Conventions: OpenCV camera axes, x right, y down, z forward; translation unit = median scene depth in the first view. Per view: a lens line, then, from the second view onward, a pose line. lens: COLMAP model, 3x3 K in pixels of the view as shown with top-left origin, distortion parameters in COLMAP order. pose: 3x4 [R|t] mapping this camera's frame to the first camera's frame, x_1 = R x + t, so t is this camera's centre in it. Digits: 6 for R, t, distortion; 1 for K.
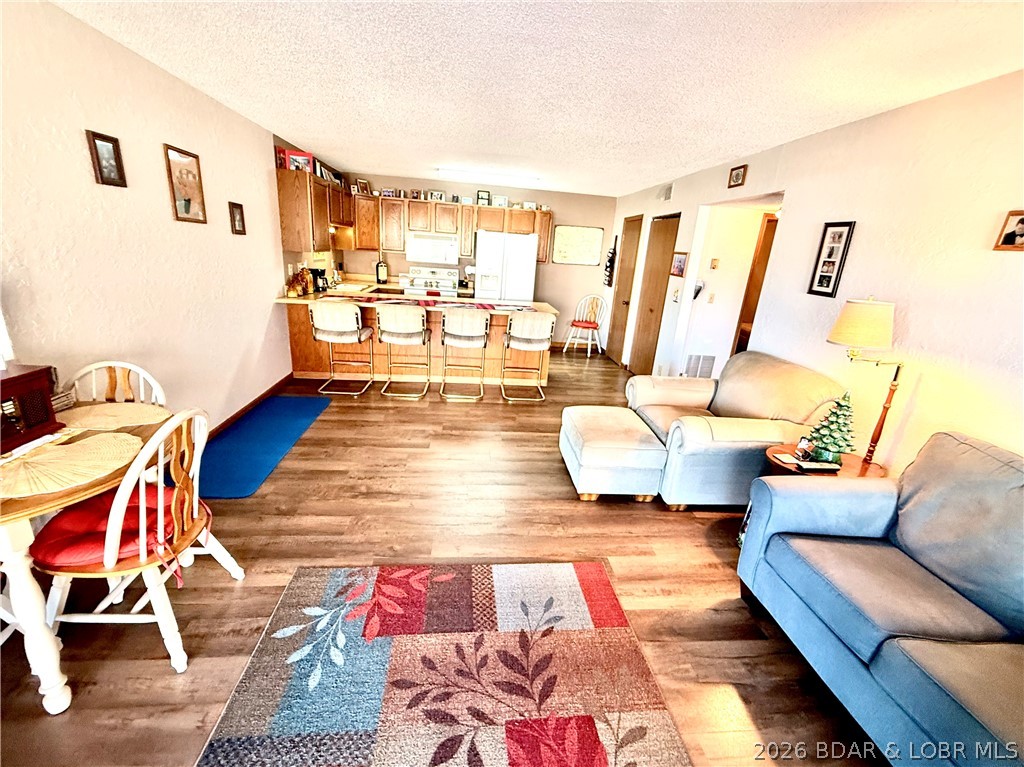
lens RADIAL K [[418.6, 0, 512.0], [0, 418.6, 383.5], [0, 0, 1]] dist [-0.000272, 0.000043]
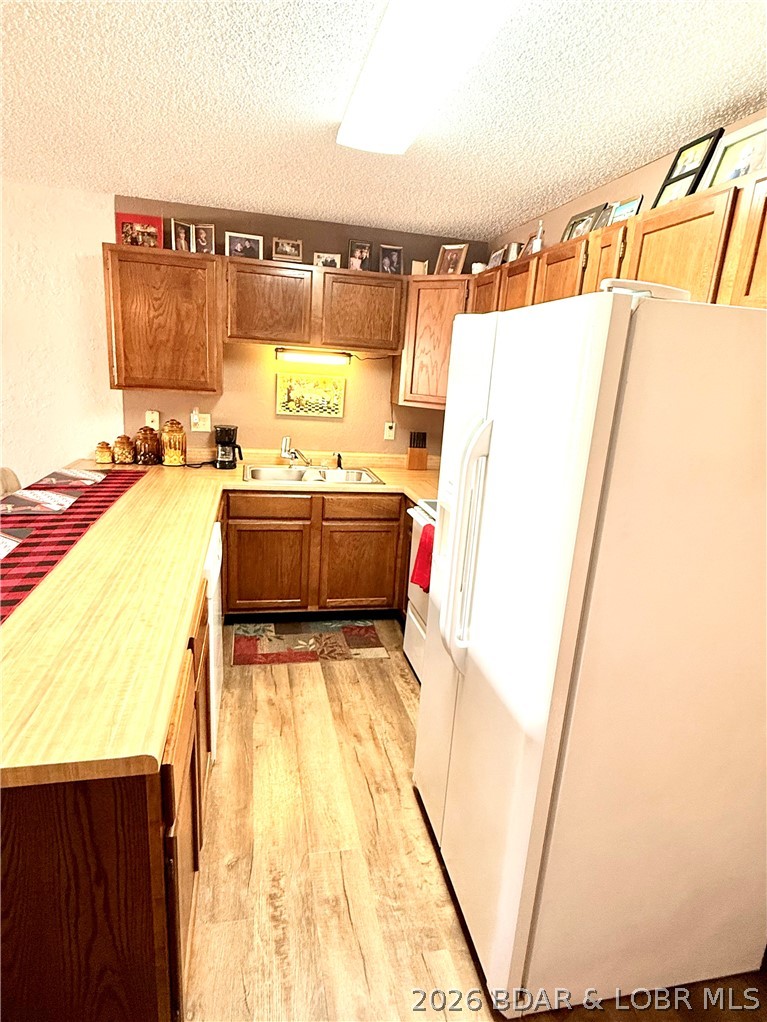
lens RADIAL K [[562.1, 0, 383.5], [0, 562.1, 511.0], [0, 0, 1]] dist [-0.005725, -0.000894]
pose [[0.124388, 0.183829, -0.975056, 0.217518], [-0.360545, 0.923891, 0.128188, -0.267936], [0.924411, 0.335606, 0.181200, 0.866150]]
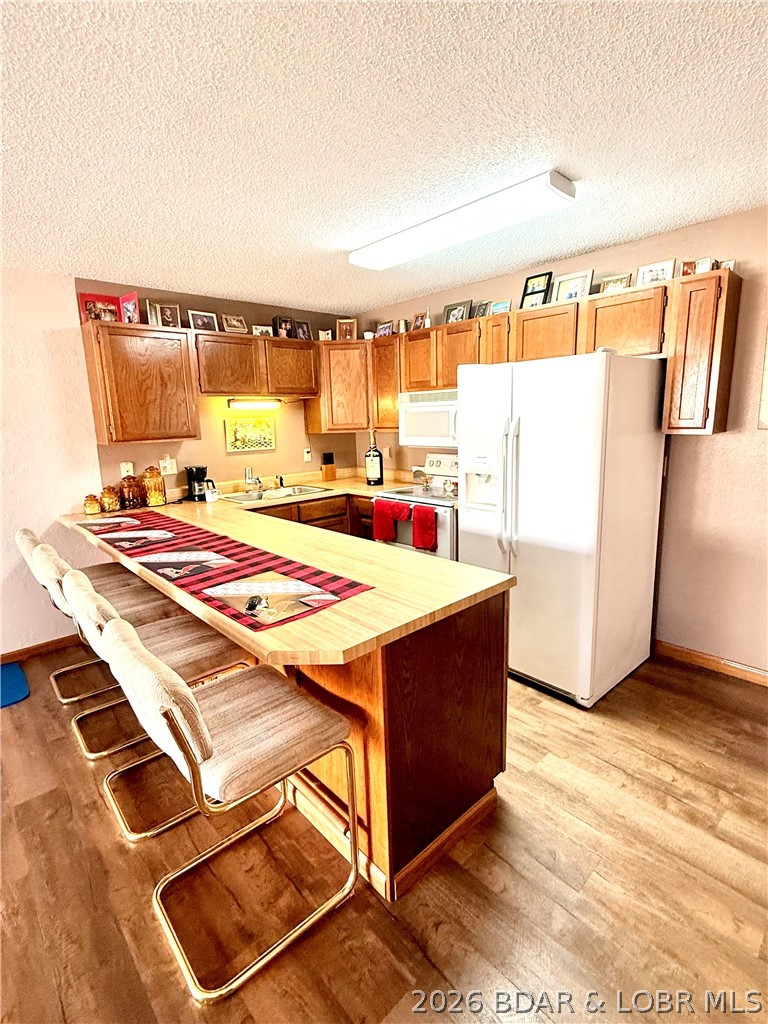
lens RADIAL K [[497.1, 0, 384.0], [0, 497.1, 512.0], [0, 0, 1]] dist [-0.003580, -0.000612]
pose [[0.596186, 0.064984, -0.800212, 0.254114], [-0.178467, 0.982508, -0.053176, -0.171254], [0.782759, 0.174514, 0.597355, 0.621484]]
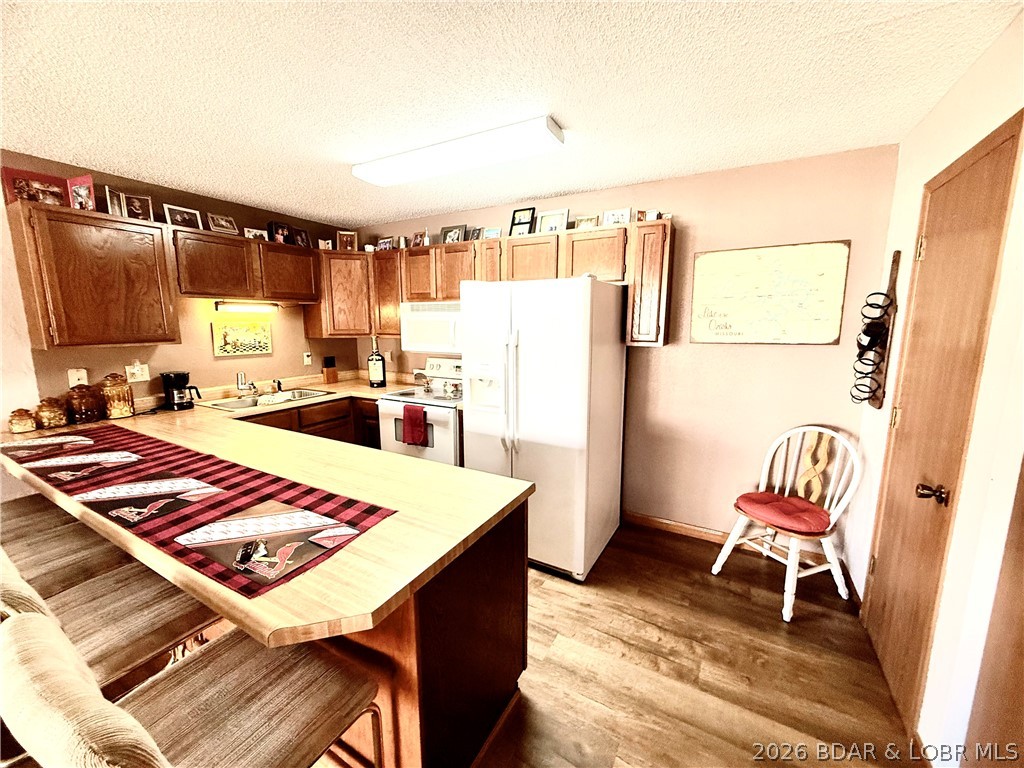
lens RADIAL K [[408.1, 0, 512.0], [0, 408.1, 384.0], [0, 0, 1]] dist [-0.001742, 0.000127]
pose [[0.818035, 0.019617, -0.574834, 0.202403], [-0.122157, 0.982543, -0.140309, -0.186147], [0.562046, 0.184998, 0.806151, 0.640156]]
